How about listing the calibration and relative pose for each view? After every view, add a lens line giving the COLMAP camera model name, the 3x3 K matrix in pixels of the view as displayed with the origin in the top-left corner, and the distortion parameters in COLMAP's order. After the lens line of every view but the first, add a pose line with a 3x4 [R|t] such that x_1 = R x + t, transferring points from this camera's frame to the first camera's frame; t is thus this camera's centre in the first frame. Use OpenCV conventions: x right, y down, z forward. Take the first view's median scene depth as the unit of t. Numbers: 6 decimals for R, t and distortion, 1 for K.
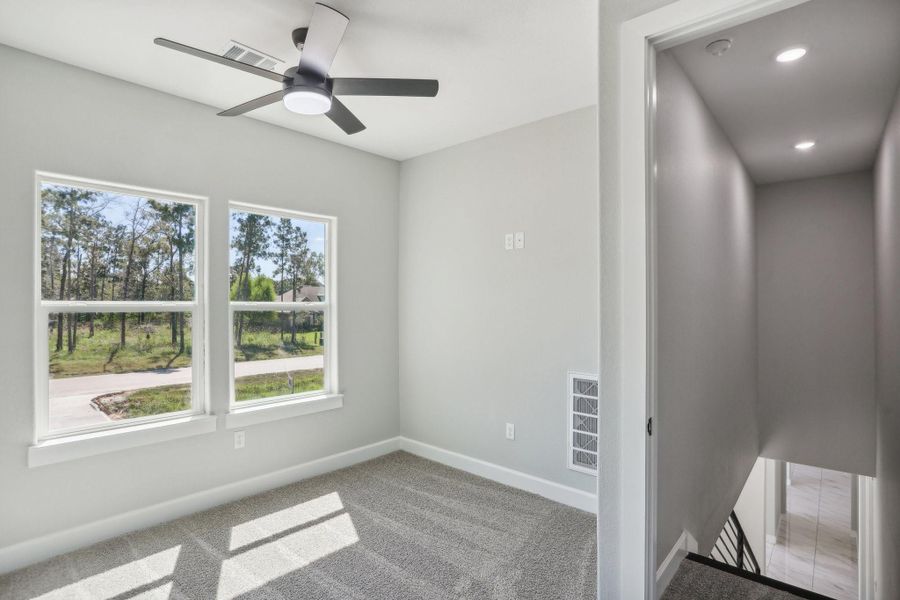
lens RADIAL K [[452.0, 0, 449.8], [0, 452.0, 291.0], [0, 0, 1]] dist [-0.035124, 0.013930]
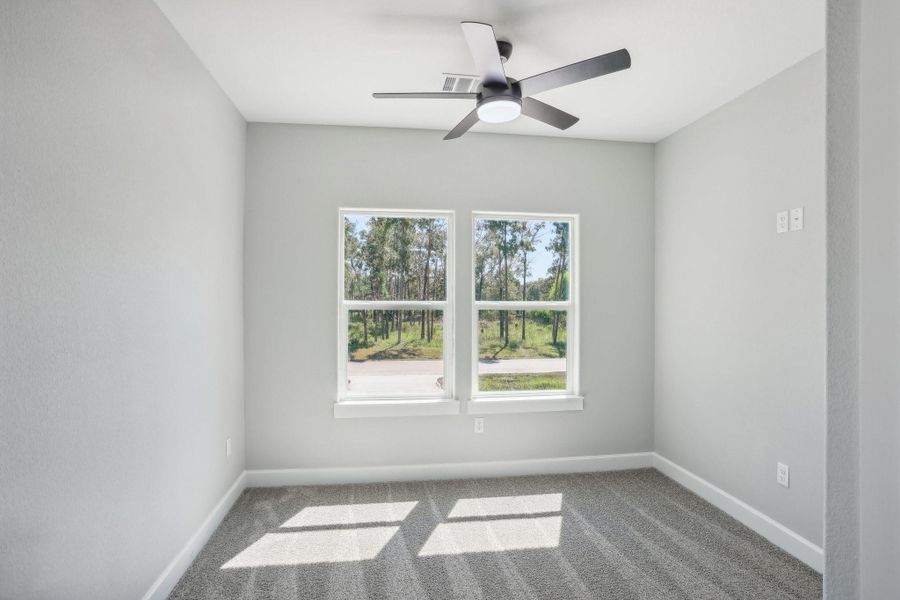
lens RADIAL K [[460.7, 0, 445.0], [0, 460.7, 296.4], [0, 0, 1]] dist [-0.028219, 0.014120]
pose [[0.773202, -0.005100, -0.634139, 0.181651], [0.013729, 0.999868, 0.008698, 0.000071], [0.634011, -0.015431, 0.773170, 0.059229]]
